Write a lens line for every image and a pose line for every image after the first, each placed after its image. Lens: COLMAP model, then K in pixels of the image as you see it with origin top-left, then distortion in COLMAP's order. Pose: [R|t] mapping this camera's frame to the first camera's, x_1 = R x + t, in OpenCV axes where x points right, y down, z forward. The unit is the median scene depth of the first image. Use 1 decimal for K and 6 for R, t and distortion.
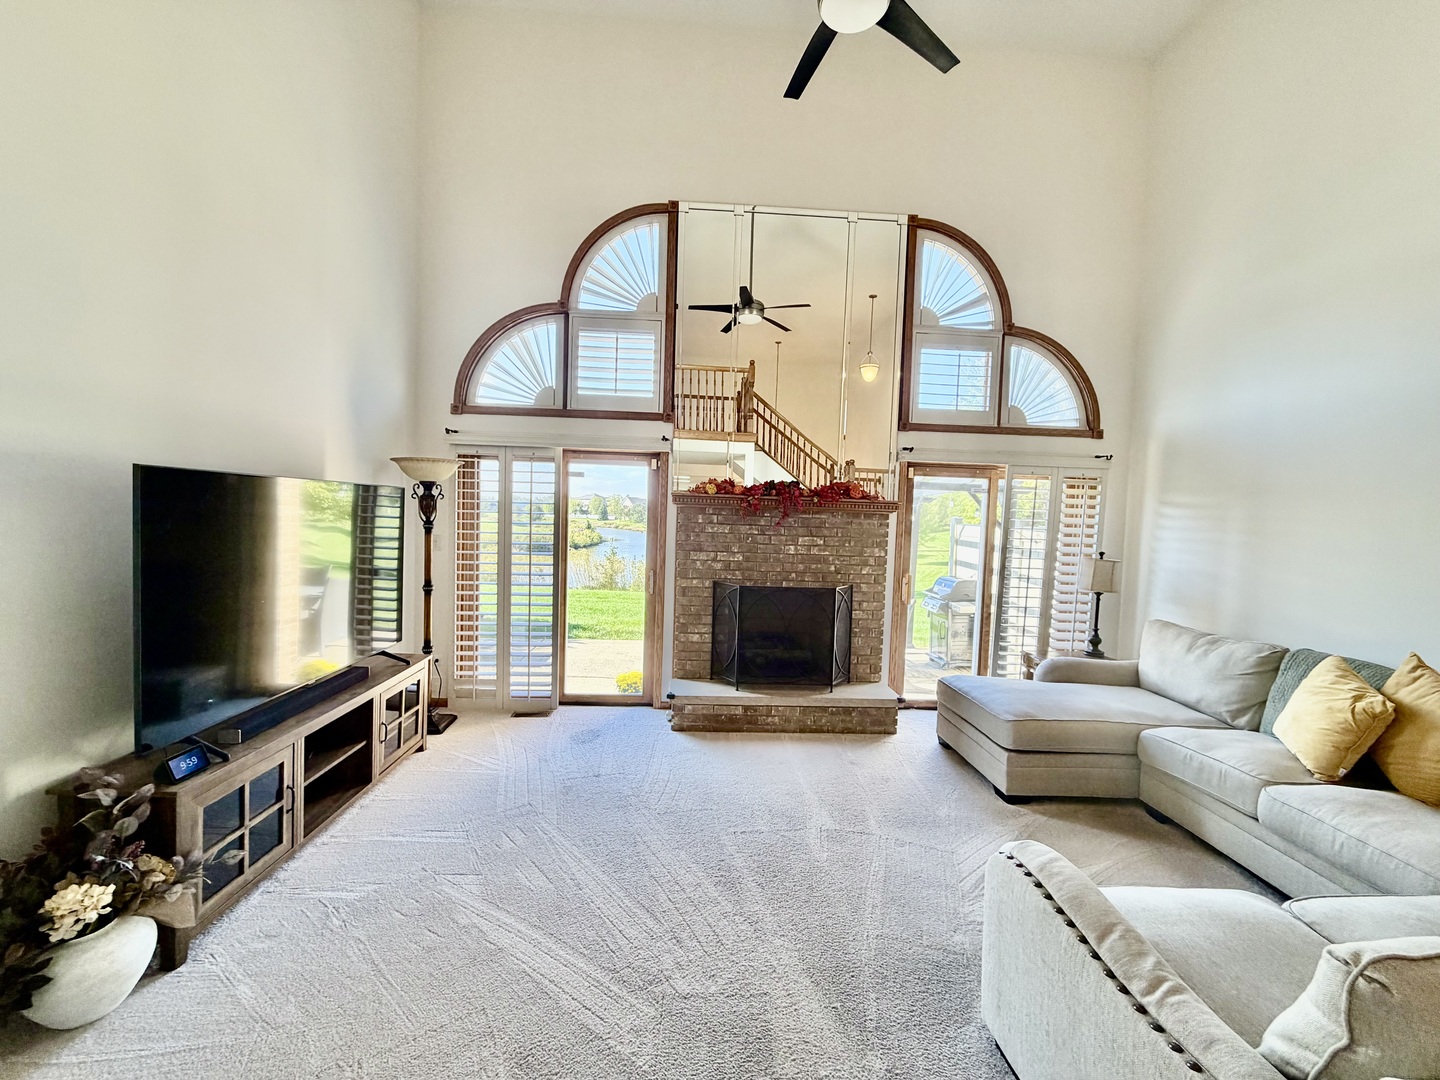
lens RADIAL K [[578.1, 0, 717.6], [0, 578.1, 540.9], [0, 0, 1]] dist [-0.001237, -0.000438]
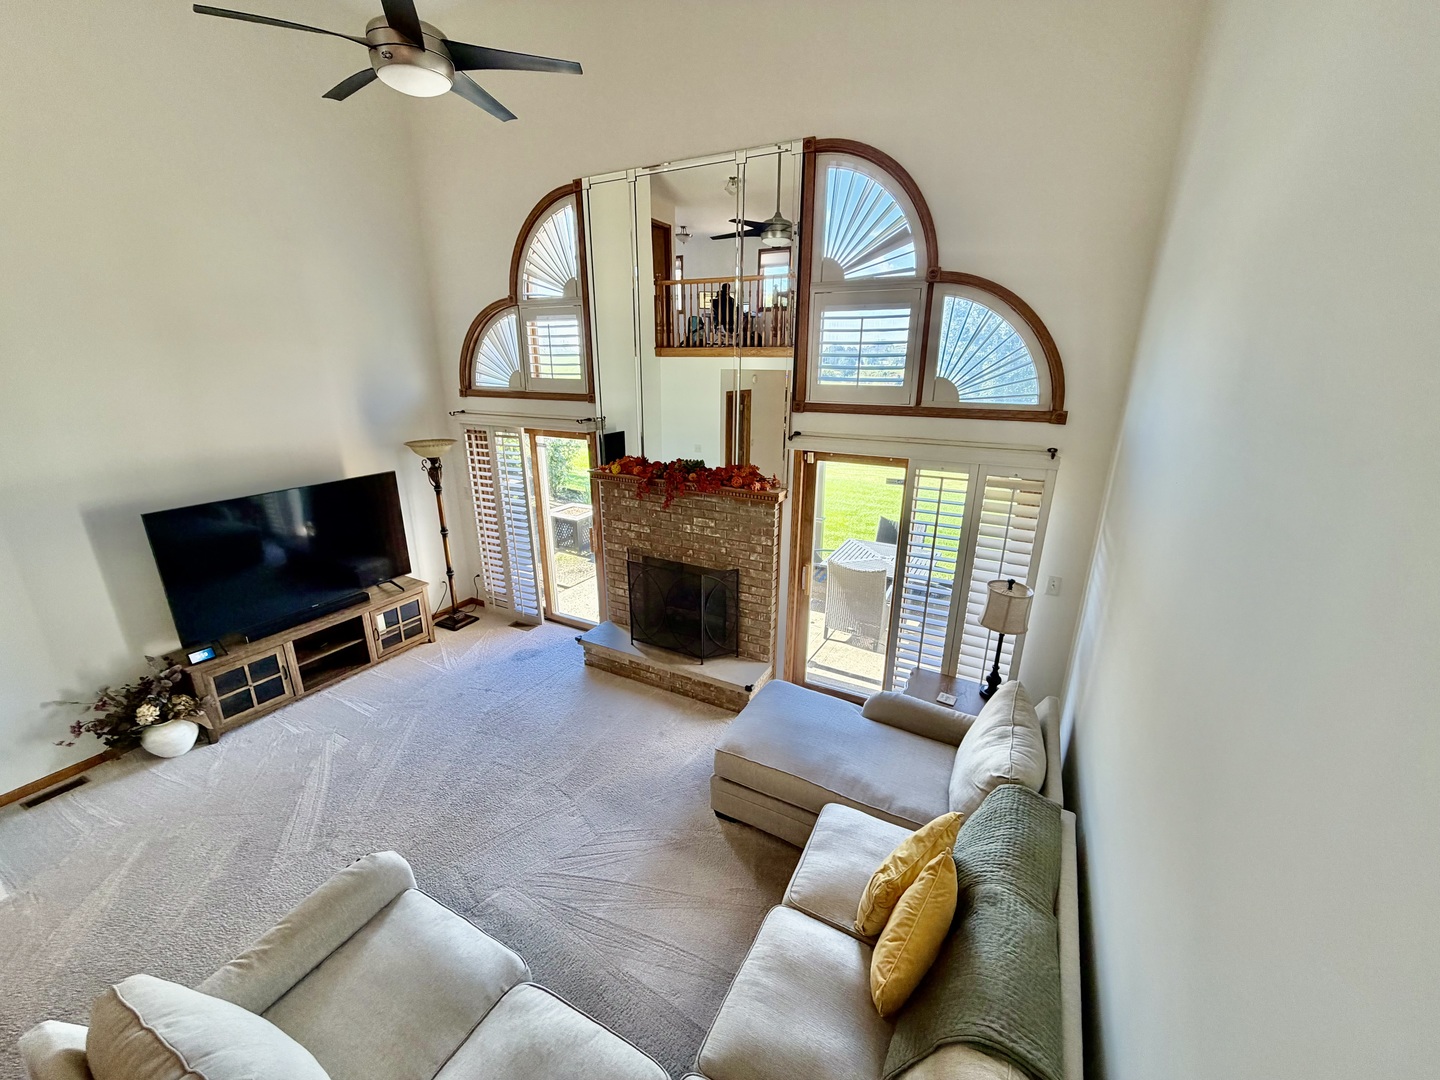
lens RADIAL K [[578.1, 0, 719.1], [0, 578.1, 544.0], [0, 0, 1]] dist [-0.001237, -0.000438]
pose [[0.855017, 0.132409, -0.501411, 0.714262], [0.000562, 0.966620, 0.256215, -0.229284], [0.518599, -0.219350, 0.826402, 0.156517]]
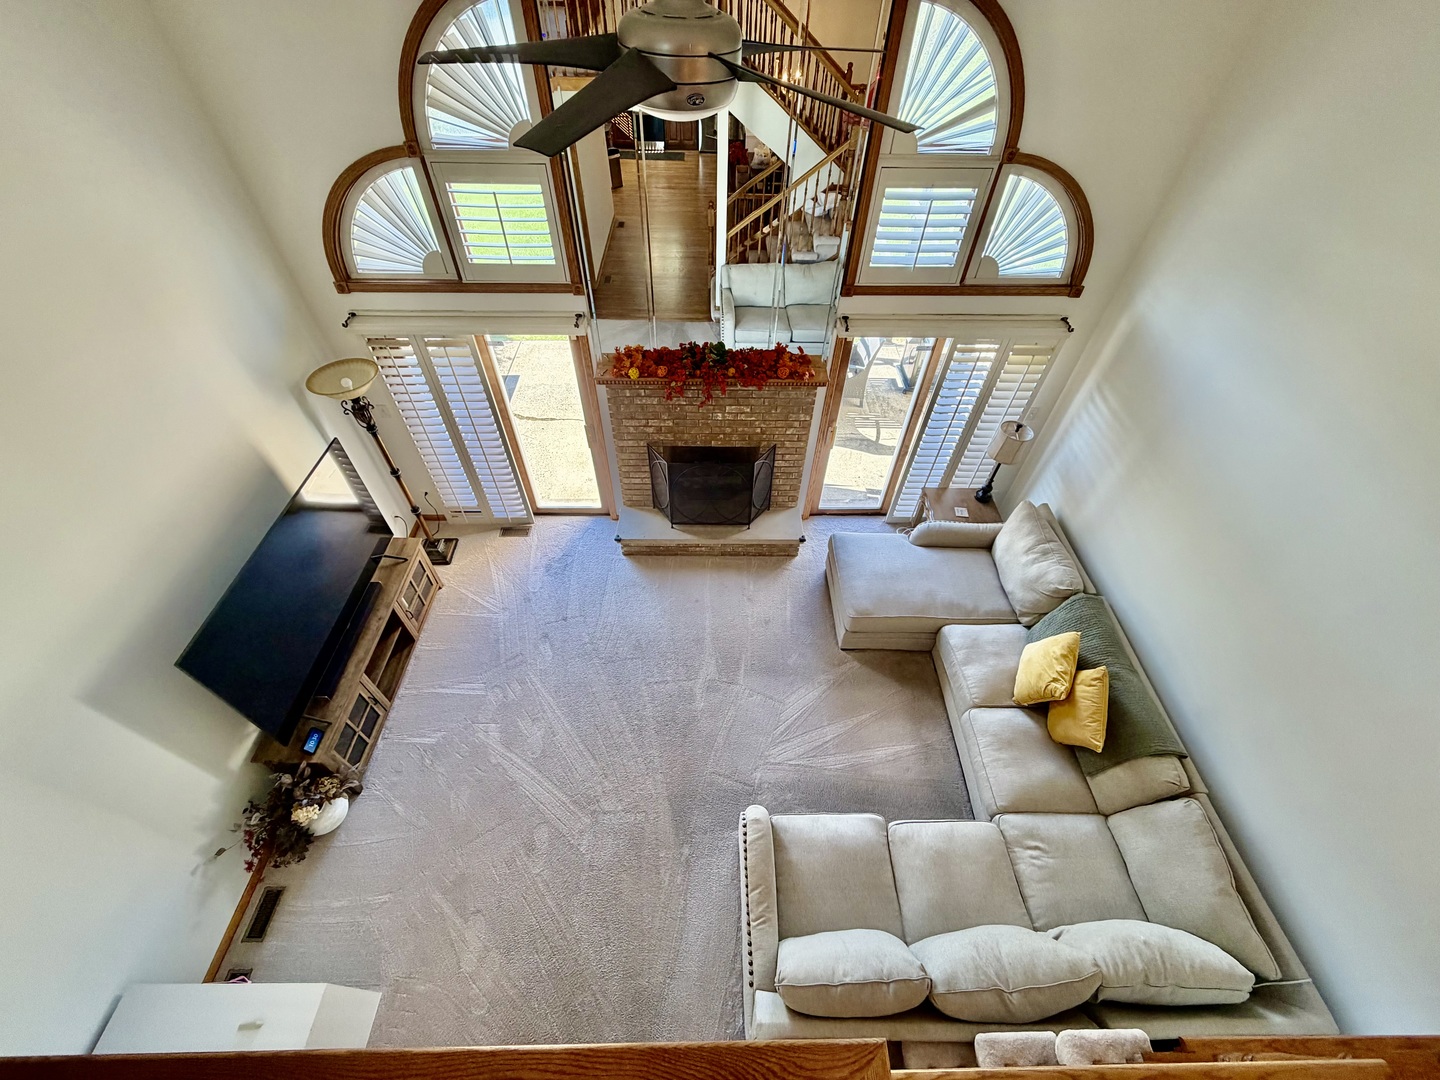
lens RADIAL K [[578.1, 0, 718.7], [0, 578.1, 544.8], [0, 0, 1]] dist [-0.001237, -0.000438]
pose [[0.999020, 0.021143, -0.038894, 0.174376], [0.013338, 0.693997, 0.719854, -0.581134], [0.042212, -0.719667, 0.693035, 0.111804]]
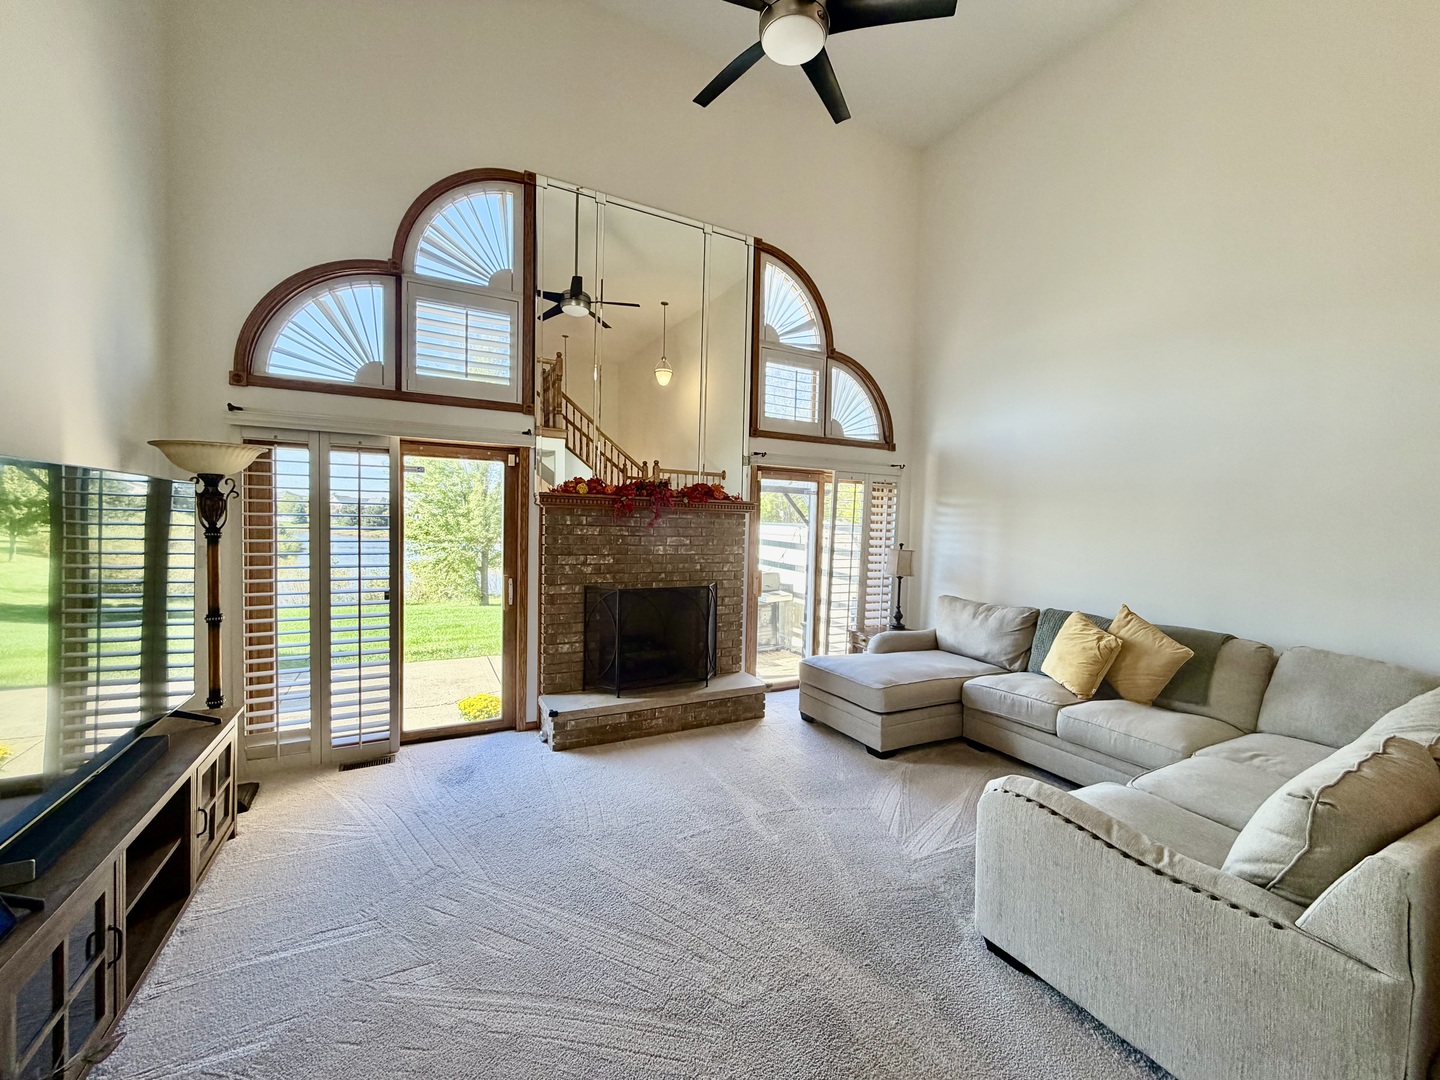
lens RADIAL K [[578.1, 0, 720.7], [0, 578.1, 541.0], [0, 0, 1]] dist [-0.001237, -0.000438]
pose [[0.905505, -0.026989, 0.423477, -0.203501], [0.026820, 0.999620, 0.006359, -0.004393], [-0.423488, 0.005600, 0.905884, 0.049758]]
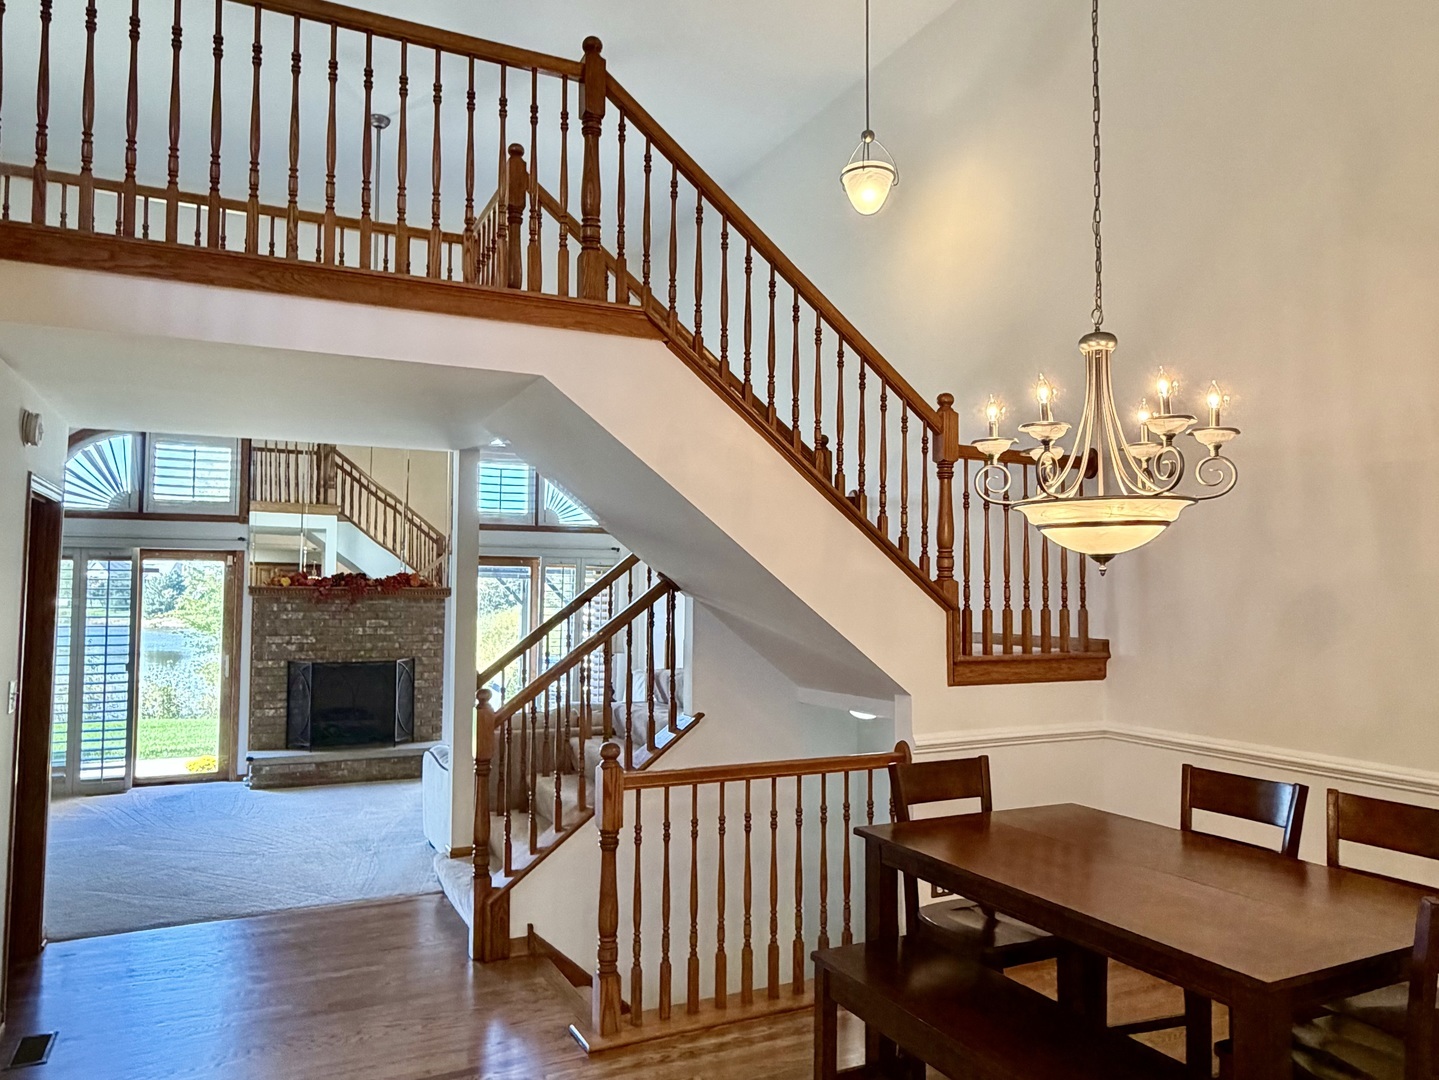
lens RADIAL K [[1005.8, 0, 723.3], [0, 1005.8, 534.5], [0, 0, 1]] dist [-0.003061, 0.002050]
pose [[0.916728, -0.004106, 0.399491, -0.011179], [0.042782, 0.995206, -0.087944, 0.031493], [-0.397215, 0.097712, 0.912509, -1.195700]]
